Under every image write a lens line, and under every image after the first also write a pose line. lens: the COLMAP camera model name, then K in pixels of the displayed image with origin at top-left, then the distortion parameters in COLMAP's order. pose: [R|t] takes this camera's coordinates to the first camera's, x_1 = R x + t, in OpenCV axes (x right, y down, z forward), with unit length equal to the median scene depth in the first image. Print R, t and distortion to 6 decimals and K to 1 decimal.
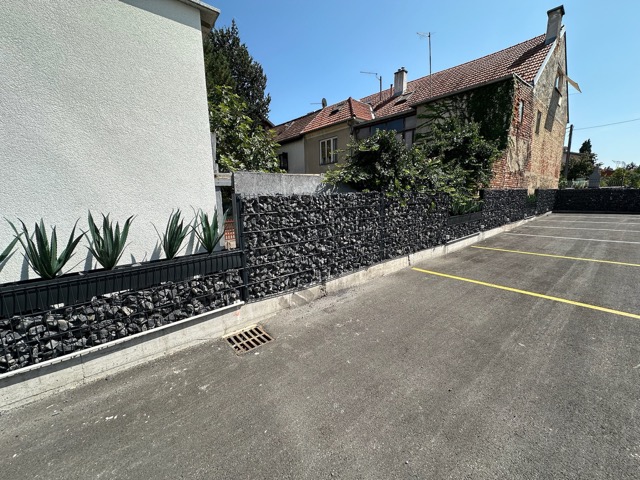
lens RADIAL K [[257.3, 0, 318.9], [0, 257.3, 240.5], [0, 0, 1]] dist [-0.001228, 0.000346]
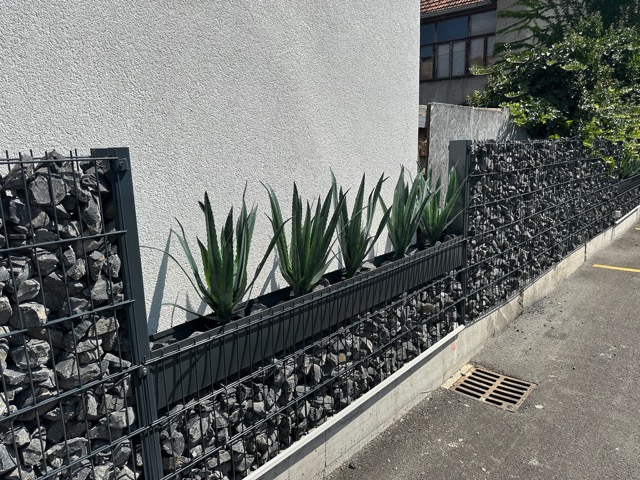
lens RADIAL K [[456.1, 0, 314.1], [0, 456.1, 239.1], [0, 0, 1]] dist [0.043989, -0.049403]
pose [[0.990623, -0.032441, 0.132717, -0.545666], [0.030377, 0.999384, 0.017547, 0.008152], [-0.133204, -0.013351, 0.990999, 0.005950]]
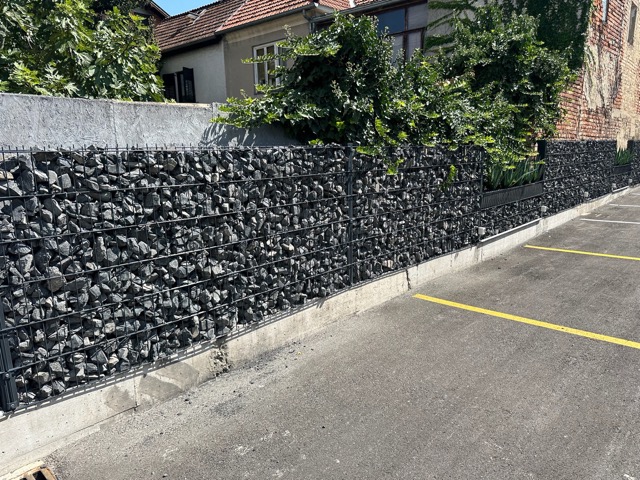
lens RADIAL K [[456.1, 0, 322.7], [0, 456.1, 238.8], [0, 0, 1]] dist [0.043989, -0.049403]
pose [[0.992566, -0.021047, 0.119878, 0.094192], [0.019096, 0.999666, 0.017399, -0.029027], [-0.120204, -0.014980, 0.992636, 0.157166]]
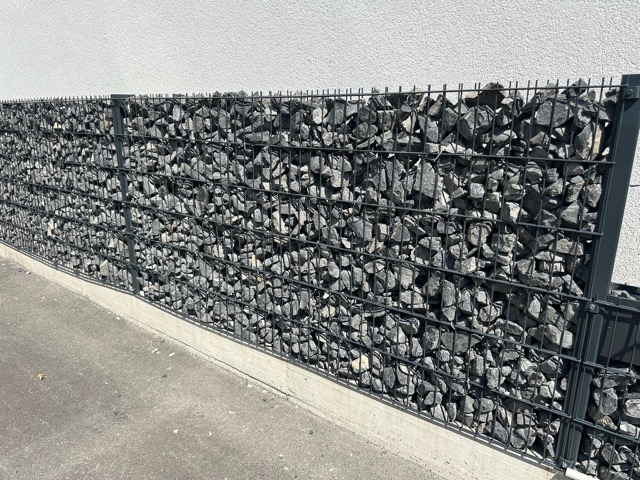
lens RADIAL K [[456.1, 0, 319.6], [0, 456.1, 239.1], [0, 0, 1]] dist [0.043989, -0.049403]
pose [[0.229758, 0.284346, -0.930784, -0.373746], [-0.182996, 0.951933, 0.245635, 0.013242], [0.955889, 0.113893, 0.270748, 0.068640]]
